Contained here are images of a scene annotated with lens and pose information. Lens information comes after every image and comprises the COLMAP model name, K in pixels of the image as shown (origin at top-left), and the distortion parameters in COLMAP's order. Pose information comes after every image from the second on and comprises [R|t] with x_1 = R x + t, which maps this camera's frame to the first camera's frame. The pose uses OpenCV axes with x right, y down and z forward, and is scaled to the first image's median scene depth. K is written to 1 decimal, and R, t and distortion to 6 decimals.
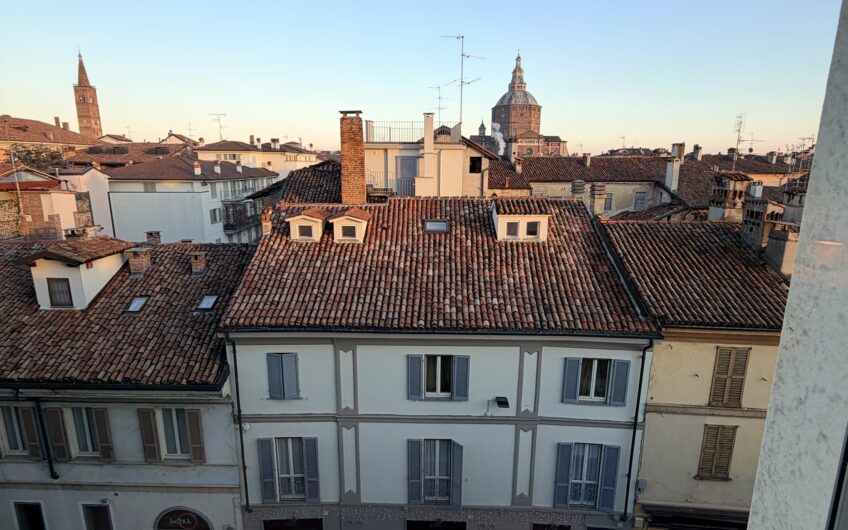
lens RADIAL K [[447.9, 0, 424.2], [0, 447.9, 263.4], [0, 0, 1]] dist [-0.001346, -0.000472]
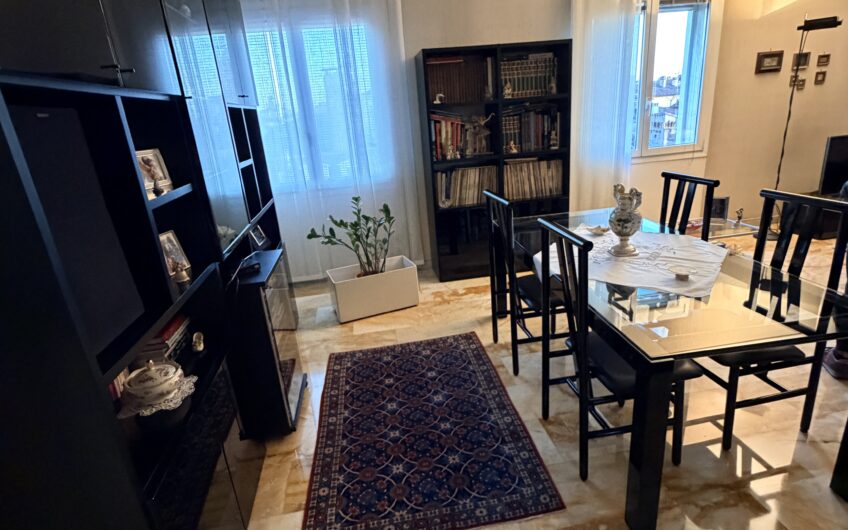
lens RADIAL K [[447.9, 0, 425.2], [0, 447.9, 261.9], [0, 0, 1]] dist [-0.001346, -0.000472]
pose [[0.978666, -0.139799, 0.150563, -0.241607], [0.123722, 0.986049, 0.111353, 0.068391], [-0.164030, -0.090350, 0.982309, -0.294226]]
